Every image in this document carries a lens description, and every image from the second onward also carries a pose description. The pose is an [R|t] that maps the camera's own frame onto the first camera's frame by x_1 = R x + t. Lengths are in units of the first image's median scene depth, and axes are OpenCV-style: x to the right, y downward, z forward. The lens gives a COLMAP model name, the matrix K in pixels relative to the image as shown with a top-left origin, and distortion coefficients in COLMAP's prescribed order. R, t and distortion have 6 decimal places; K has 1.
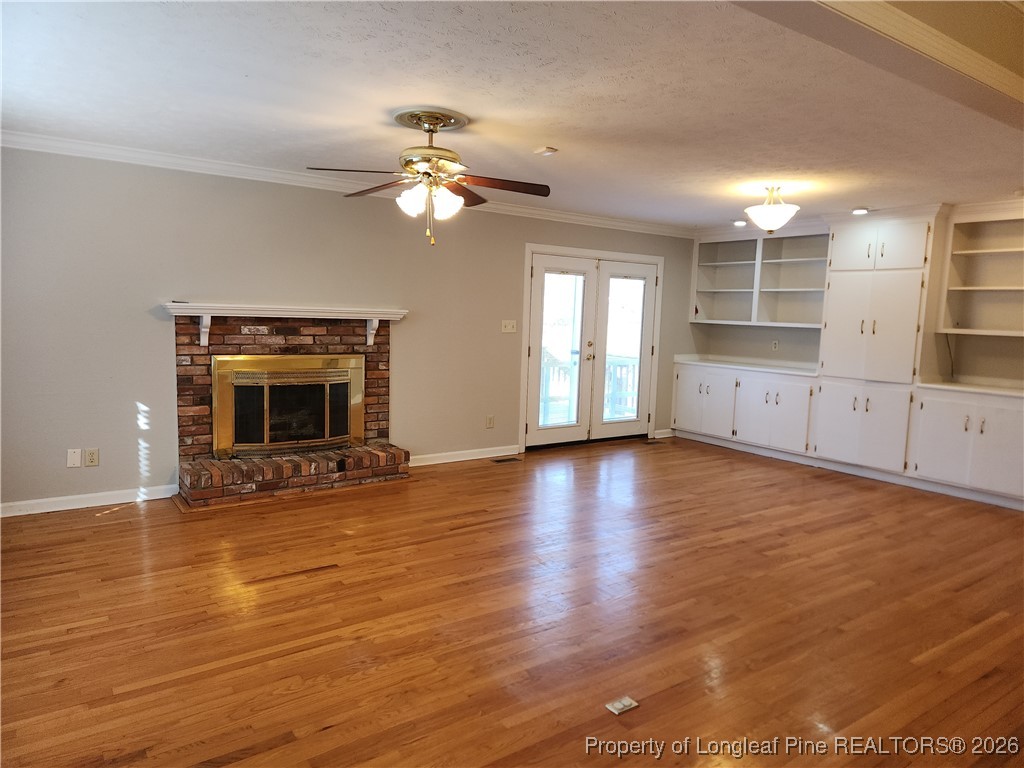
lens RADIAL K [[689.7, 0, 512.0], [0, 689.7, 384.0], [0, 0, 1]] dist [0.025113, -0.000032]
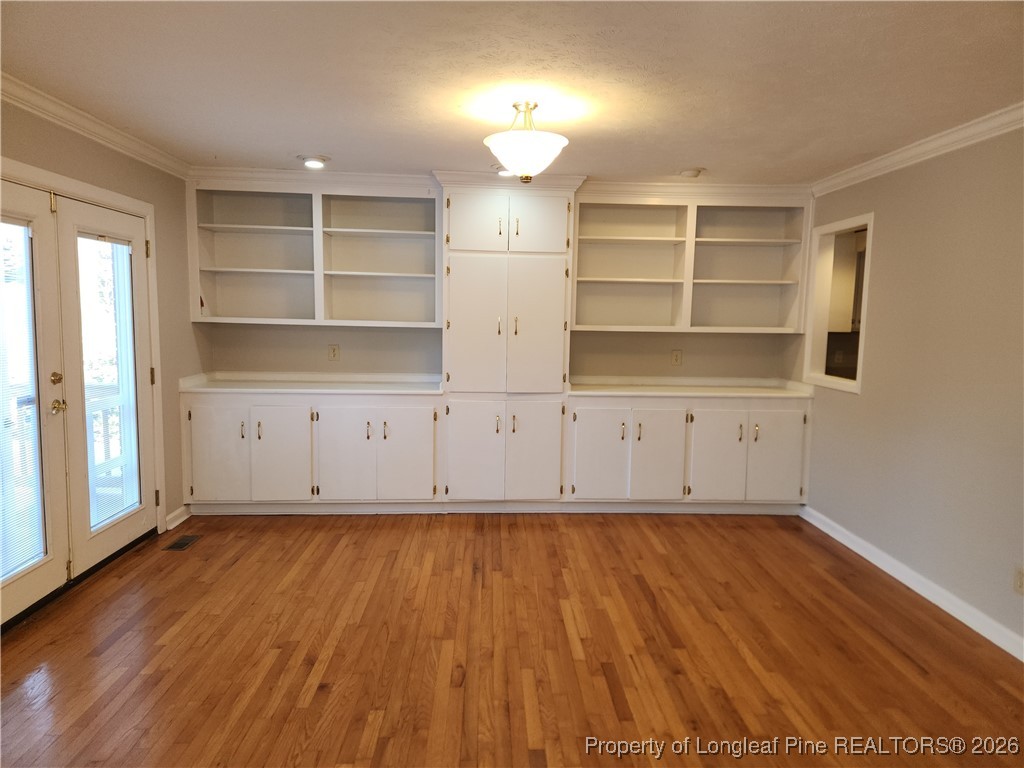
lens RADIAL K [[683.8, 0, 534.9], [0, 683.8, 387.1], [0, 0, 1]] dist [0.099131, -0.091948]
pose [[0.527643, -0.111126, 0.842166, -0.120953], [0.088178, 0.993216, 0.075811, -0.064634], [-0.844877, 0.034259, 0.533862, 0.527749]]
